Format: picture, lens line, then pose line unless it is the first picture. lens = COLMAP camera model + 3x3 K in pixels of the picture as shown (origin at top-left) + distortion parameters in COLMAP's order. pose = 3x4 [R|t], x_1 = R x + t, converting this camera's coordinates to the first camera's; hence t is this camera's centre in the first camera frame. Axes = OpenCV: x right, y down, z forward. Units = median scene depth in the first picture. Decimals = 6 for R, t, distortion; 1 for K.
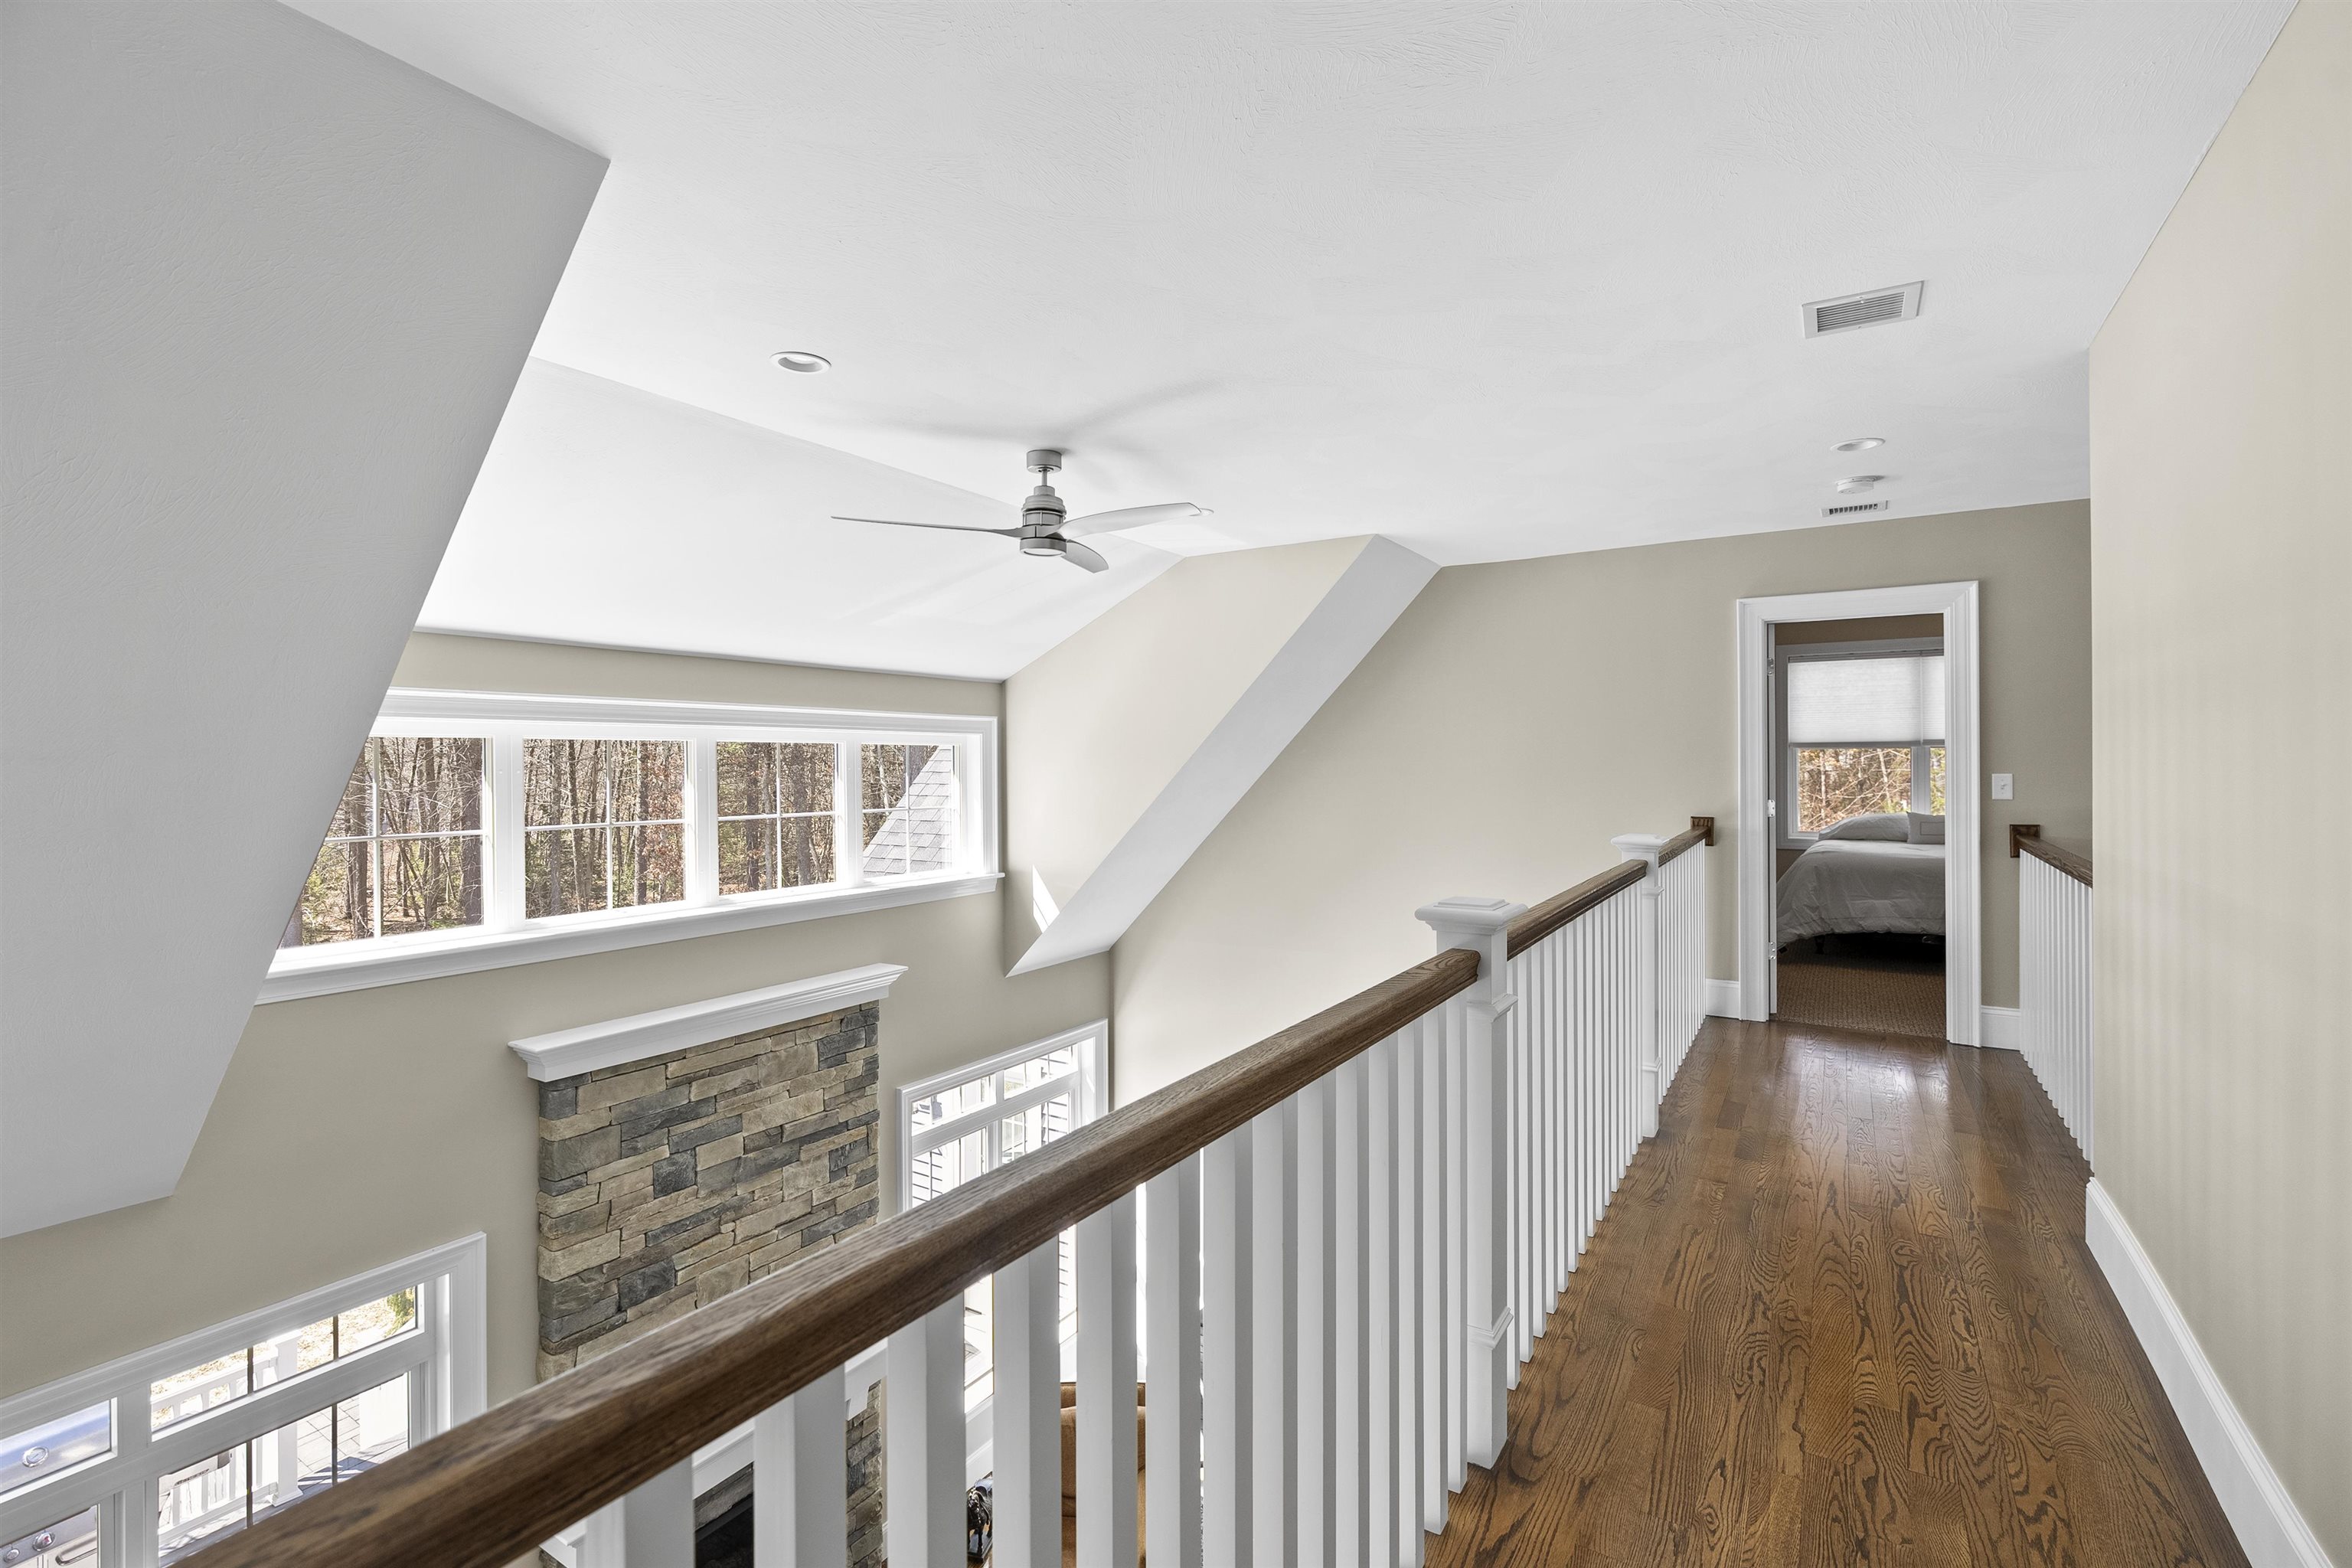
lens RADIAL K [[1054.9, 0, 1167.1], [0, 1054.9, 755.8], [0, 0, 1]] dist [-0.003422, -0.000163]
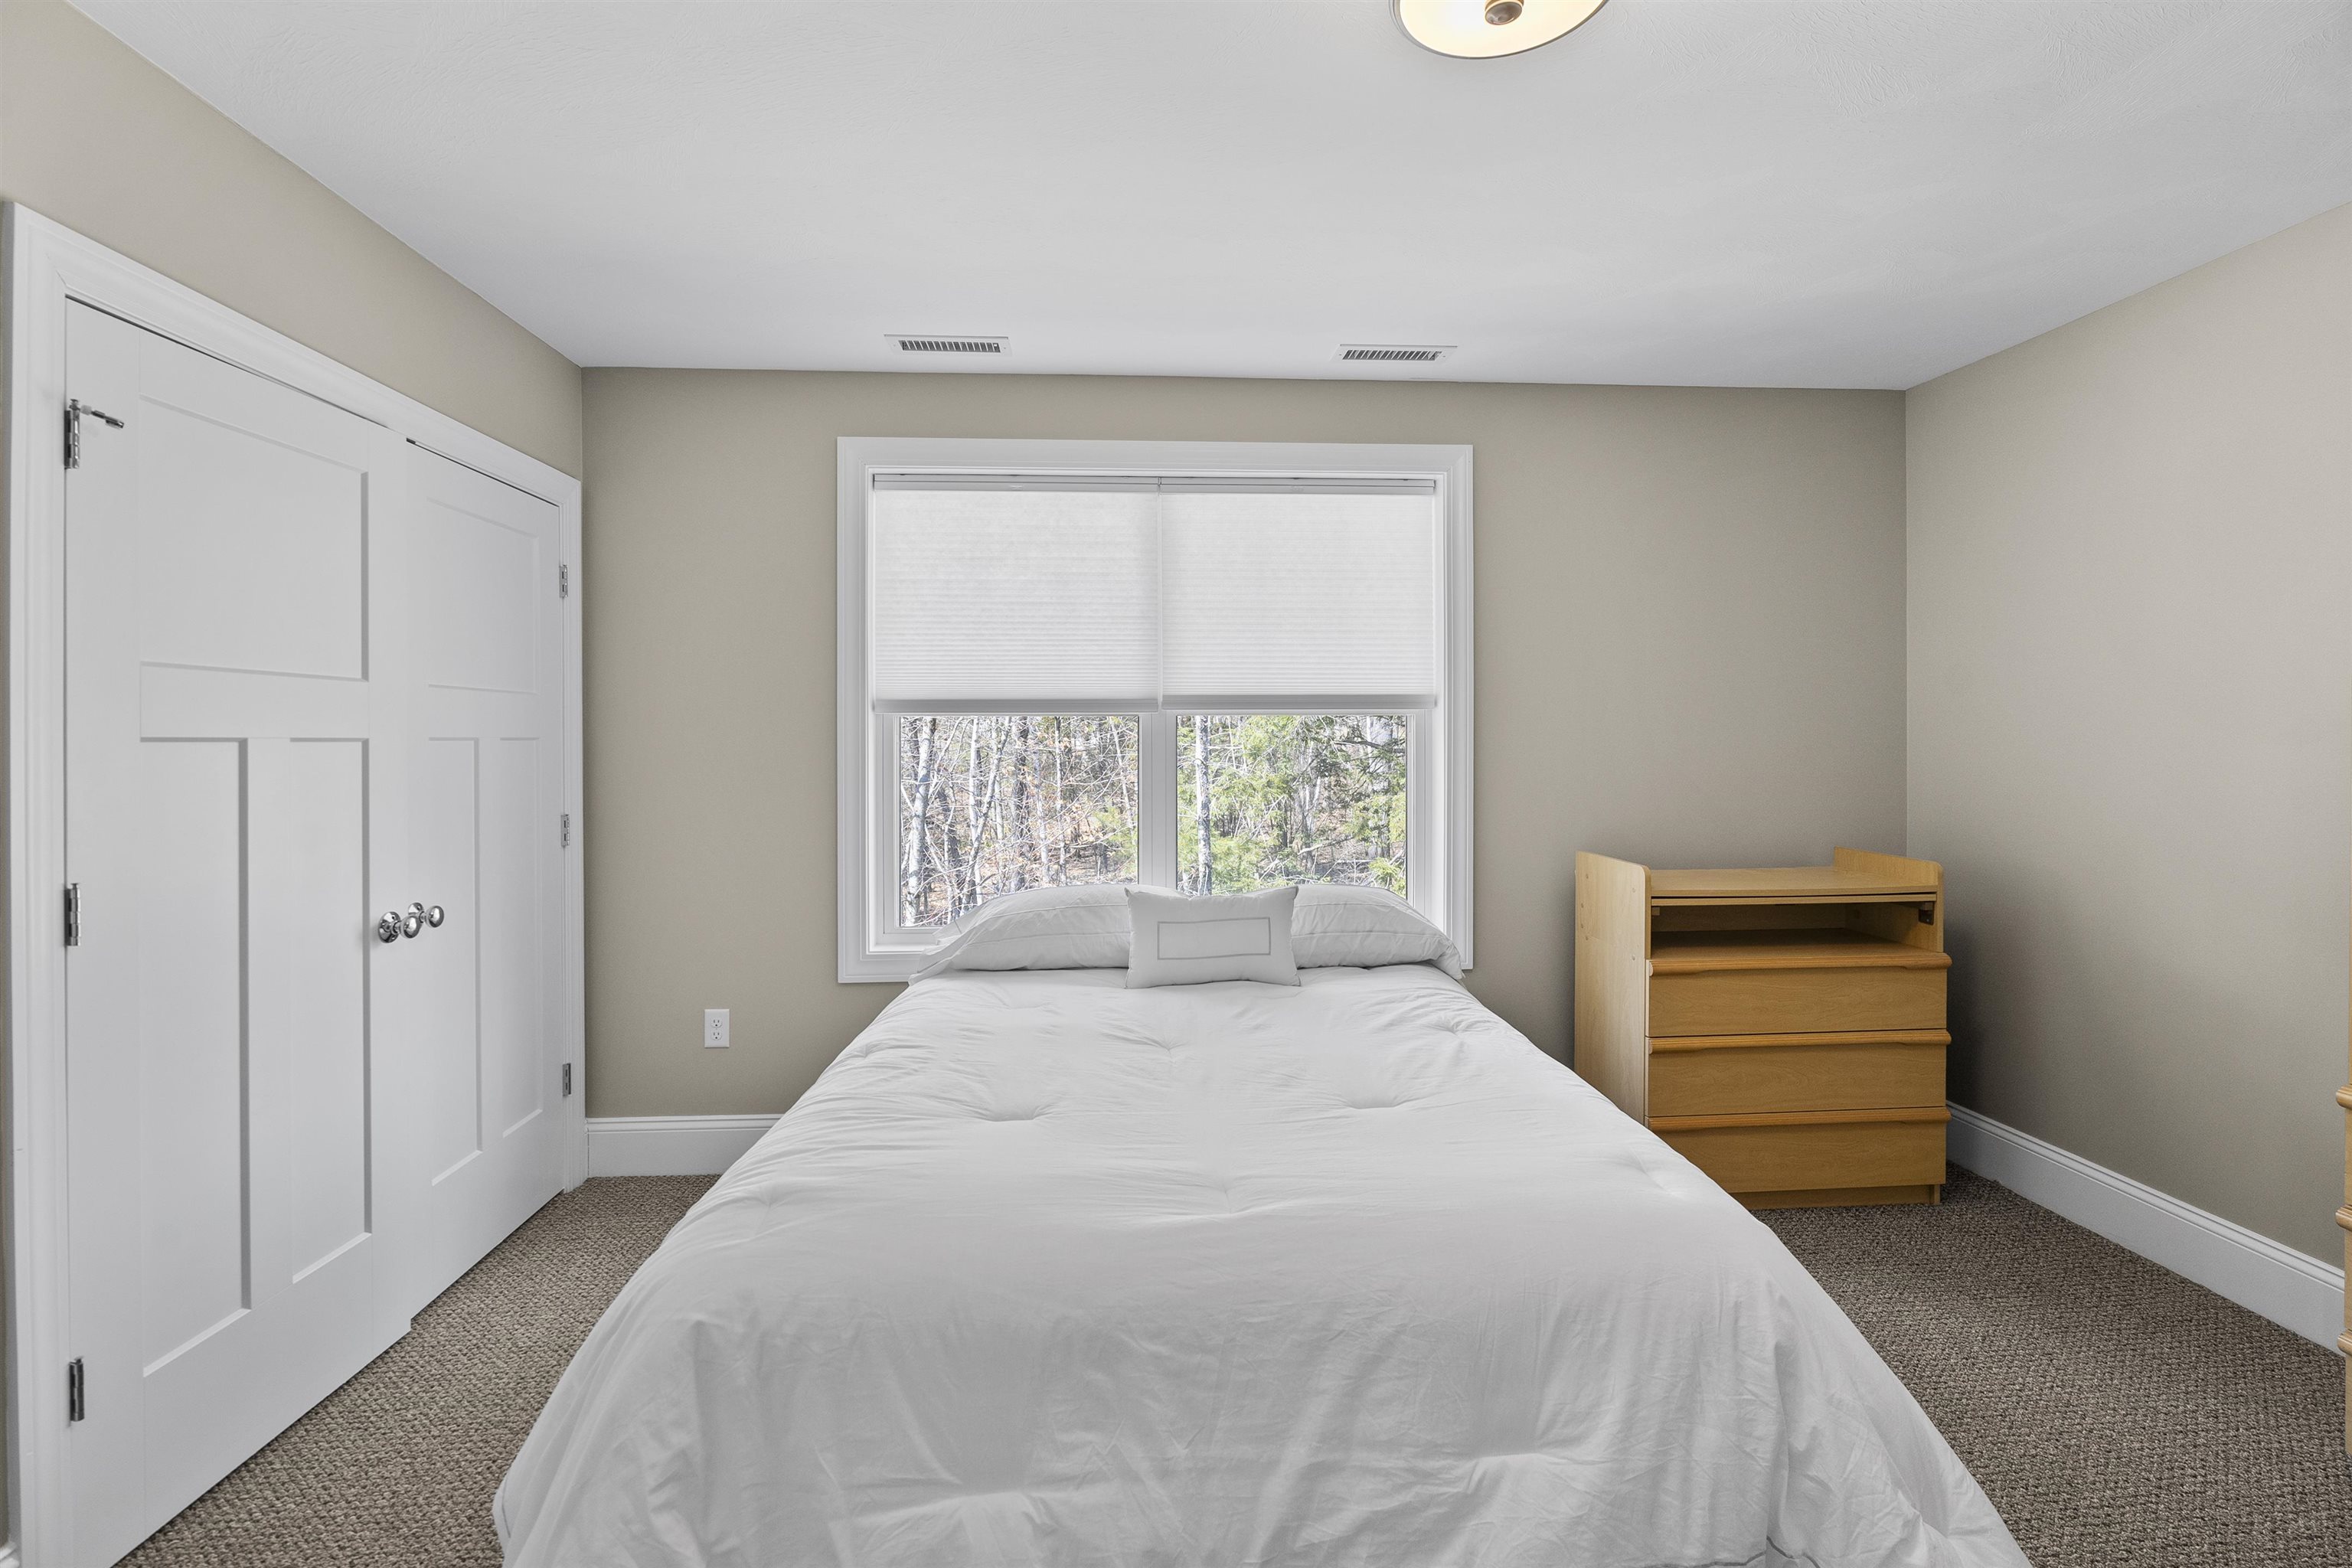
lens RADIAL K [[1054.9, 0, 1167.1], [0, 1054.9, 755.8], [0, 0, 1]] dist [-0.003422, -0.000163]
pose [[0.807433, -0.002615, 0.589953, 0.476646], [-0.000889, 0.999984, 0.005650, 0.004698], [-0.589958, -0.005086, 0.807418, 0.668096]]
